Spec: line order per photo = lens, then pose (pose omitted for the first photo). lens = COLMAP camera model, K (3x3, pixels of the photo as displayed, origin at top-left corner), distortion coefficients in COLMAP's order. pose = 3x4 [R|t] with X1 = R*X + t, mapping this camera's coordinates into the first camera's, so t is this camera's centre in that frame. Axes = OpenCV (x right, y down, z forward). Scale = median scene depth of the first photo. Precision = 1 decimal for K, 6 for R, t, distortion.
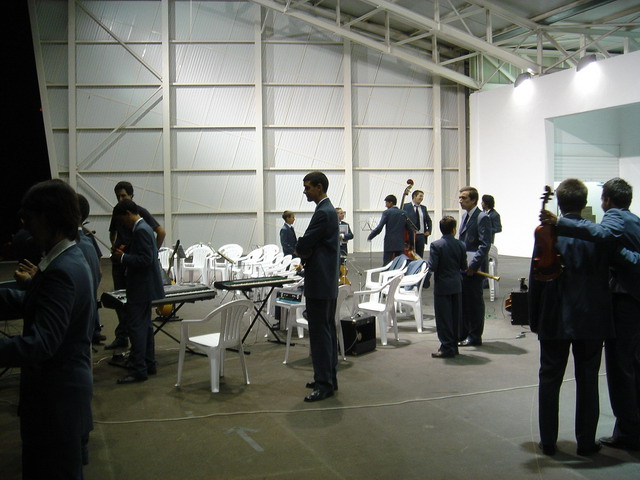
lens RADIAL K [[758.8, 0, 320.0], [0, 758.8, 240.0], [0, 0, 1]] dist [-0.116346, 0.050763]
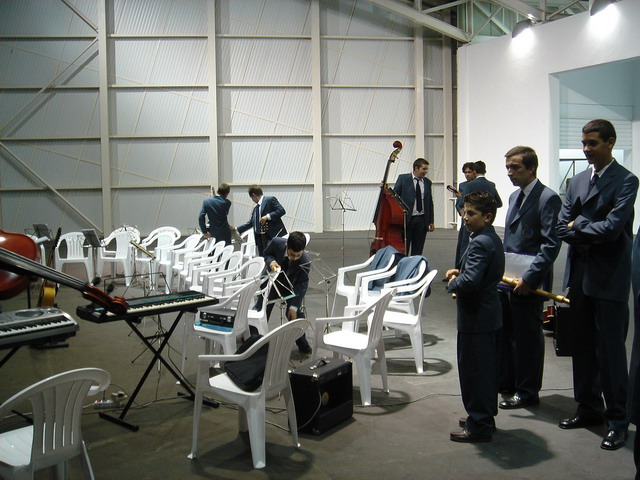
lens RADIAL K [[758.8, 0, 320.0], [0, 758.8, 240.0], [0, 0, 1]] dist [-0.116346, 0.050763]
pose [[0.999316, -0.005697, 0.036534, 0.009188], [0.004396, 0.999356, 0.035611, -0.005305], [-0.036714, -0.035426, 0.998698, 0.140281]]
